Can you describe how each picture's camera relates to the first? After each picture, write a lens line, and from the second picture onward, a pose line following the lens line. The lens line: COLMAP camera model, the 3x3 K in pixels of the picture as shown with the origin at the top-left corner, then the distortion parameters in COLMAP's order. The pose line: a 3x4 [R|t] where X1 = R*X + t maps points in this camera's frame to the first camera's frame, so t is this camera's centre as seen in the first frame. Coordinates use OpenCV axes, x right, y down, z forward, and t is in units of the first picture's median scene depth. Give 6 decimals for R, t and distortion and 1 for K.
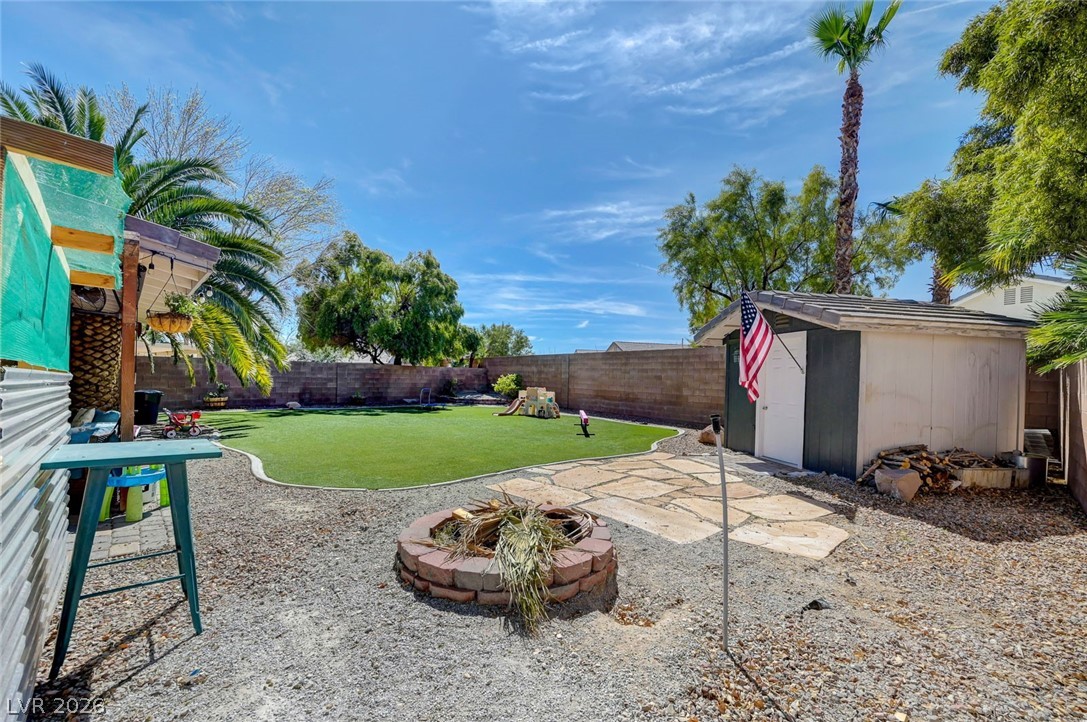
lens RADIAL K [[446.9, 0, 543.4], [0, 446.9, 382.7], [0, 0, 1]] dist [-0.000223, 0.000066]
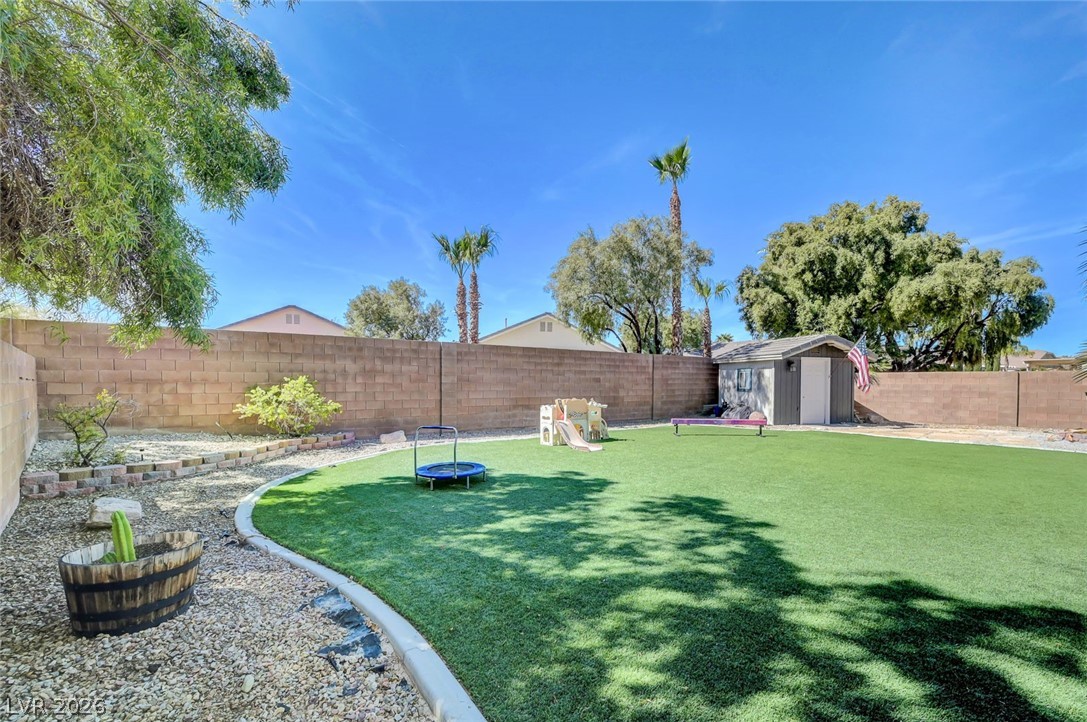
lens RADIAL K [[446.9, 0, 543.4], [0, 446.9, 382.7], [0, 0, 1]] dist [-0.000223, 0.000066]
pose [[-0.003110, -0.027194, 0.999625, -0.692542], [0.009973, 0.999580, 0.027224, -0.032139], [-0.999945, 0.010054, -0.002837, 1.087238]]
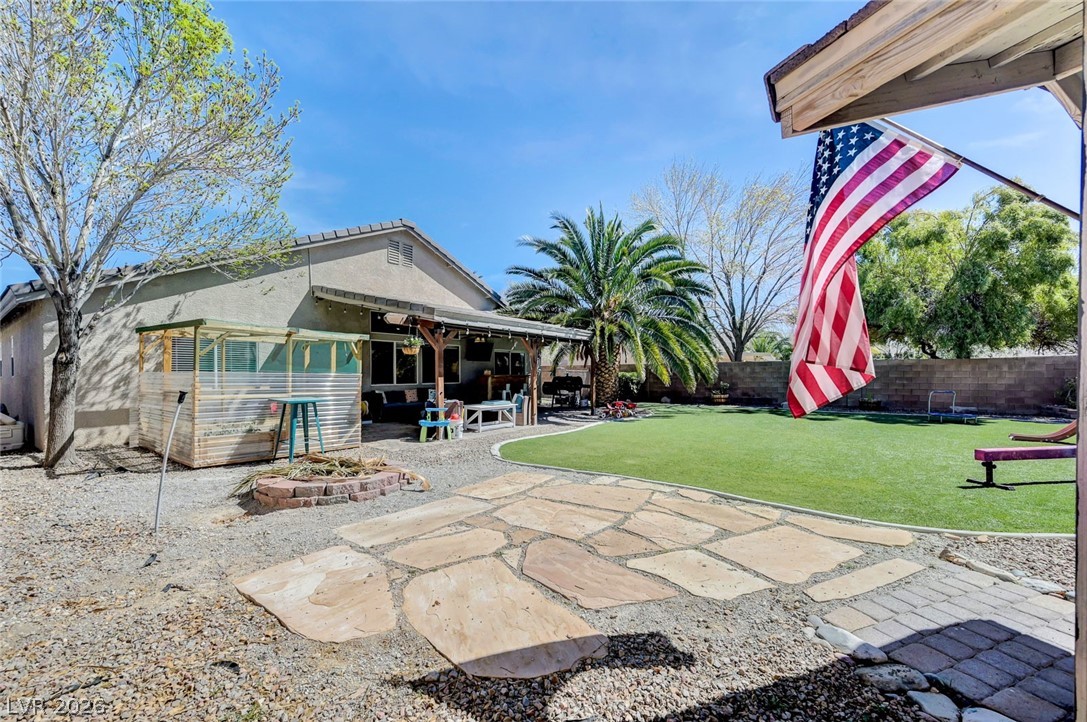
lens RADIAL K [[439.5, 0, 543.5], [0, 439.5, 361.0], [0, 0, 1]] dist [-0.000033, 0.000036]
pose [[0.187790, -0.051354, -0.980866, 0.339643], [-0.006529, 0.998545, -0.053530, 0.008644], [0.982188, 0.016456, 0.187181, 0.313244]]
